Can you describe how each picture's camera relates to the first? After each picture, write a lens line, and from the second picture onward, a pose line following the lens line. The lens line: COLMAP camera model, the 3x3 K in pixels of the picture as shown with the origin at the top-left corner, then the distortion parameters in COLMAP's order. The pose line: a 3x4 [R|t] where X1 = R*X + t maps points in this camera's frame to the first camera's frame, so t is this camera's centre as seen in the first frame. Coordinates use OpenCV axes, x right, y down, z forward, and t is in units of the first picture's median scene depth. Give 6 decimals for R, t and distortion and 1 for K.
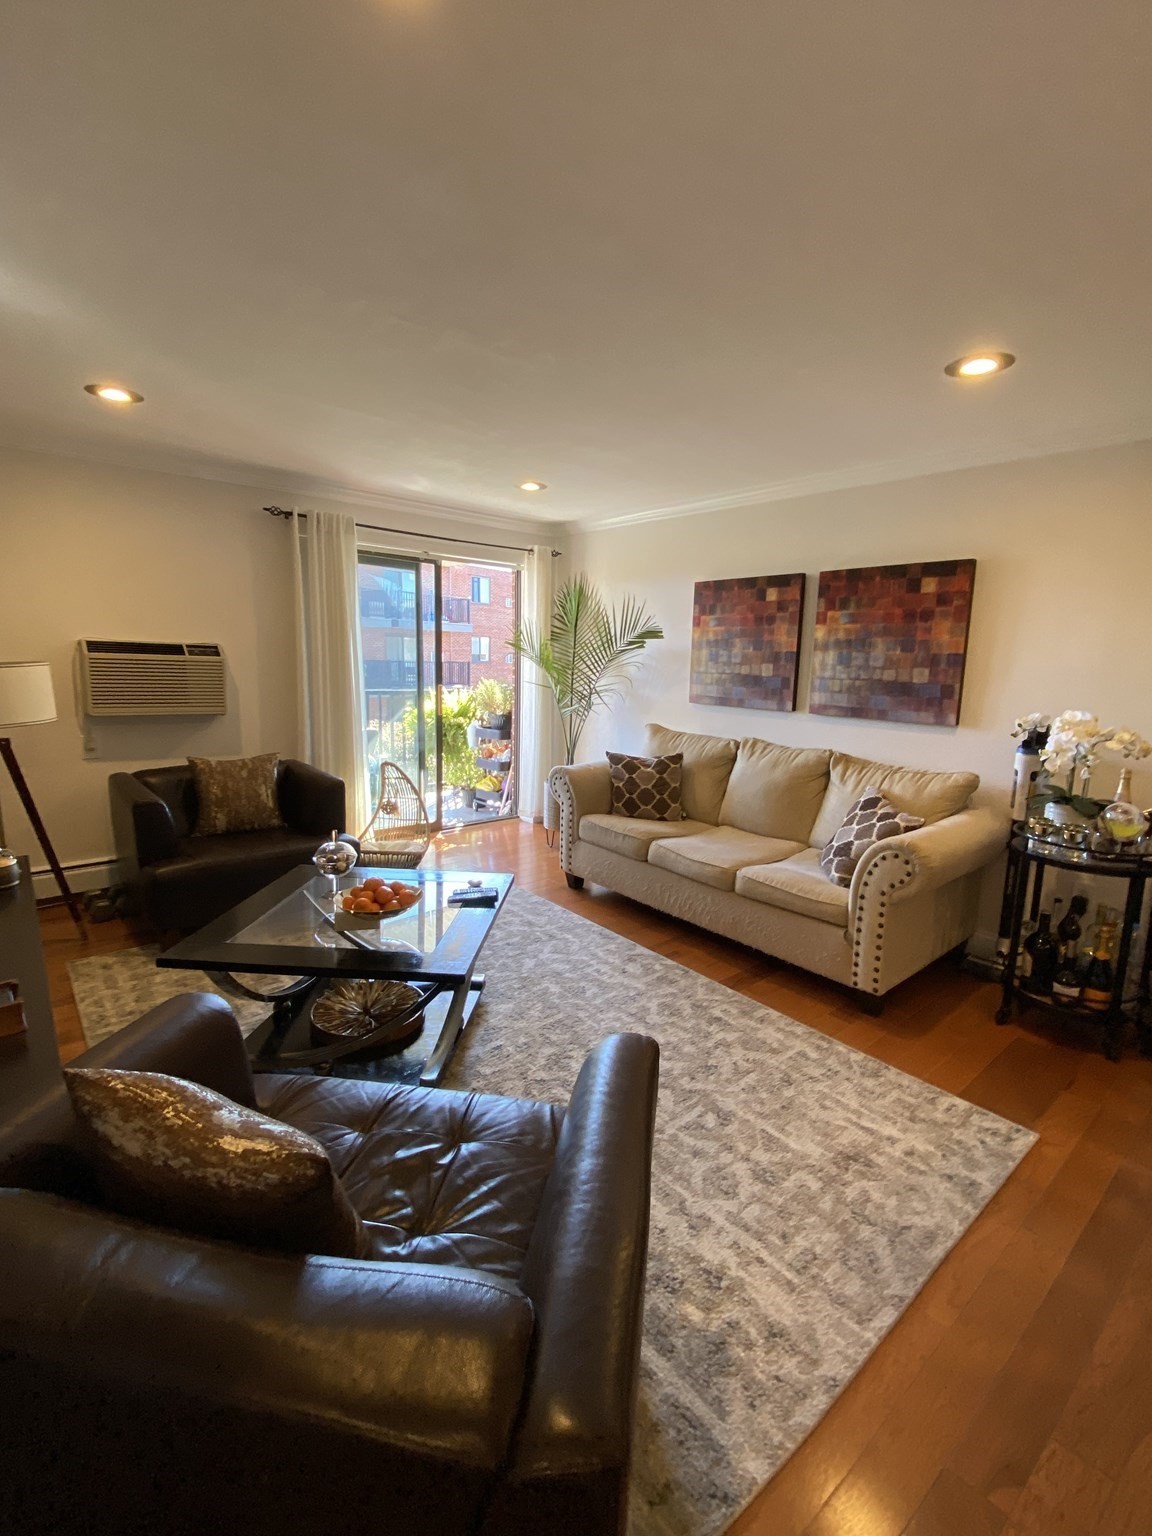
lens RADIAL K [[691.2, 0, 580.6], [0, 691.2, 776.0], [0, 0, 1]] dist [-0.002951, -0.000850]
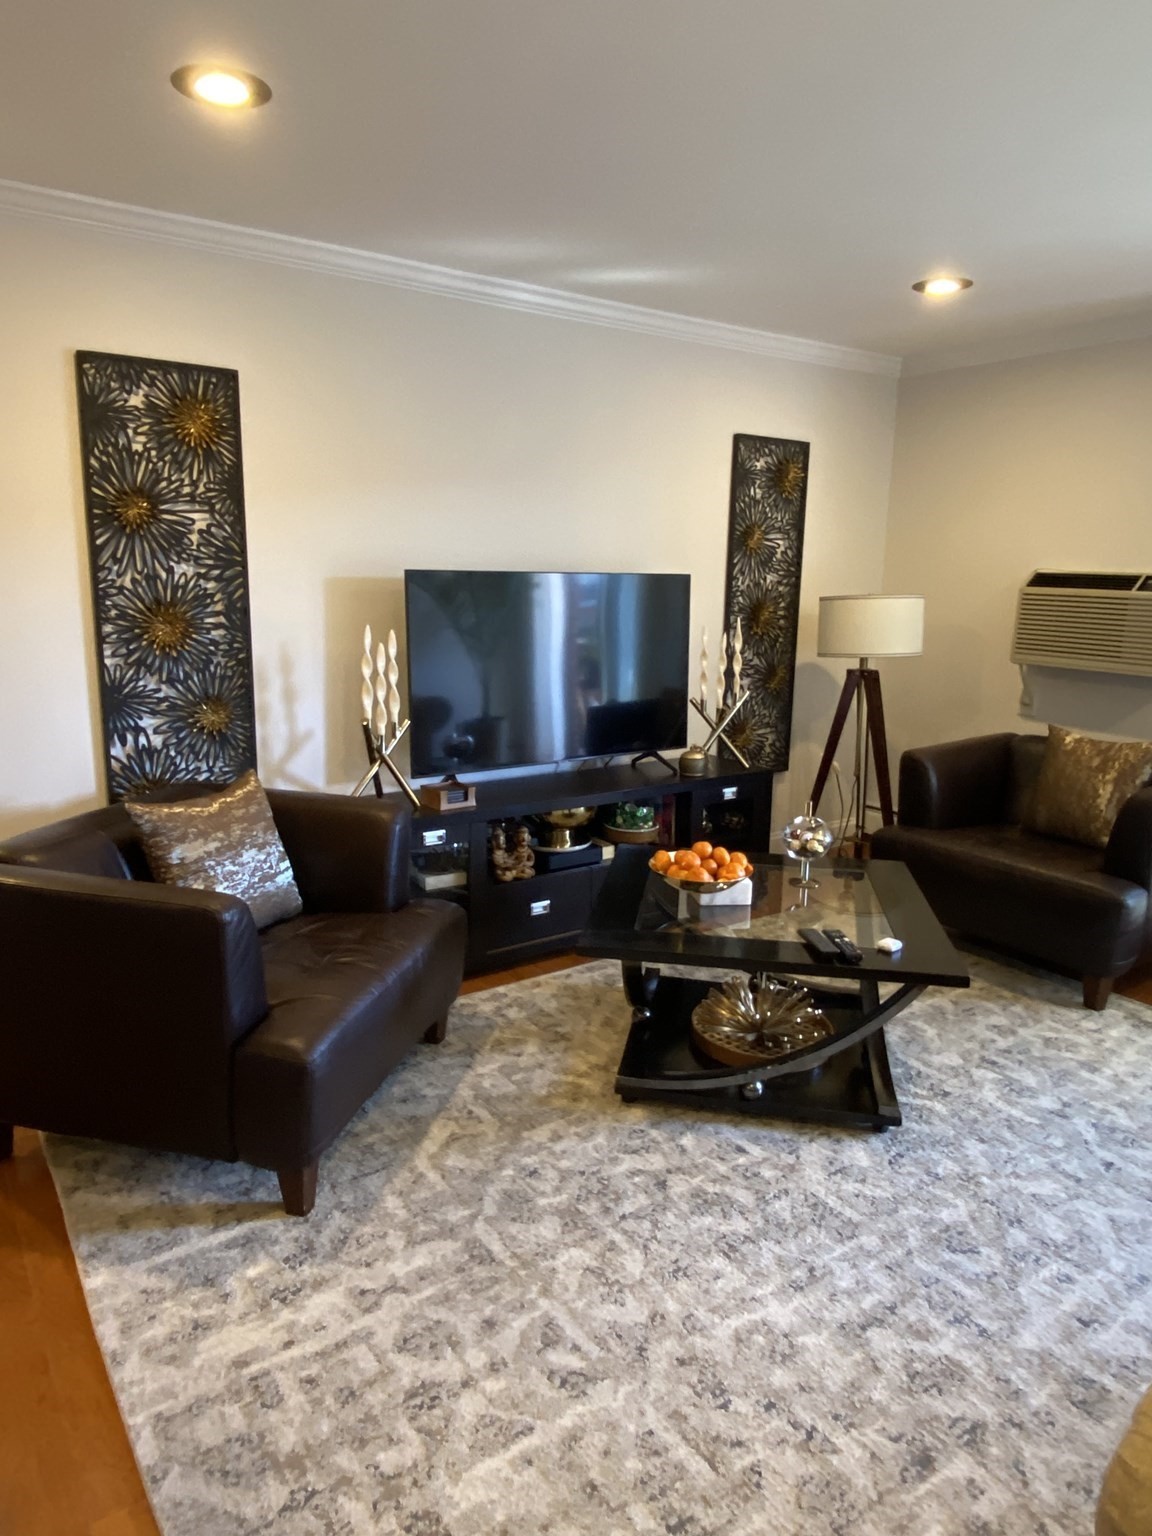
lens RADIAL K [[1005.8, 0, 580.9], [0, 1005.8, 758.6], [0, 0, 1]] dist [0.032526, -0.002308]
pose [[-0.086037, 0.167108, -0.982177, 1.128688], [-0.194987, 0.963944, 0.181087, -0.185574], [0.977025, 0.207092, -0.050351, 1.124000]]
